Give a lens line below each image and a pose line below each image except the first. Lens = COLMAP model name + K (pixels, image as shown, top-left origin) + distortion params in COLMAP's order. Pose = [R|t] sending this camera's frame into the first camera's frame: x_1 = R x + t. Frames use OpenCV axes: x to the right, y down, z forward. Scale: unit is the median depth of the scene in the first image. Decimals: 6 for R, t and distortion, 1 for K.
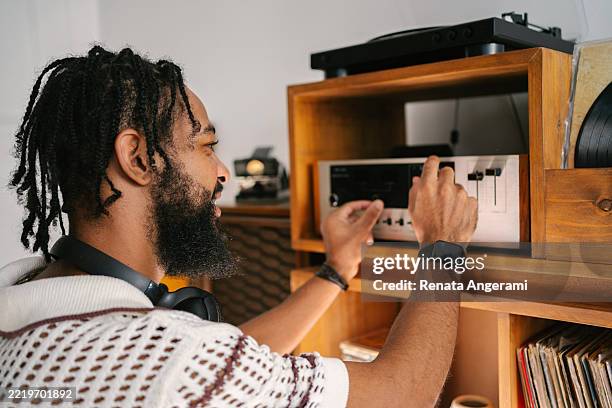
lens RADIAL K [[610.3, 0, 306.0], [0, 610.3, 204.0], [0, 0, 1]] dist [-0.008621, 0.025470]
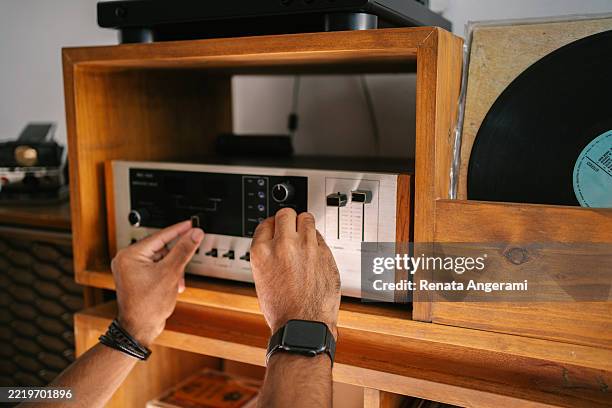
lens RADIAL K [[610.3, 0, 306.0], [0, 610.3, 204.0], [0, 0, 1]] dist [-0.008621, 0.025470]
pose [[0.955798, -0.007731, 0.293921, 0.028236], [-0.014666, 0.997156, 0.073918, -0.080464], [-0.293657, -0.074961, 0.952967, 0.281961]]
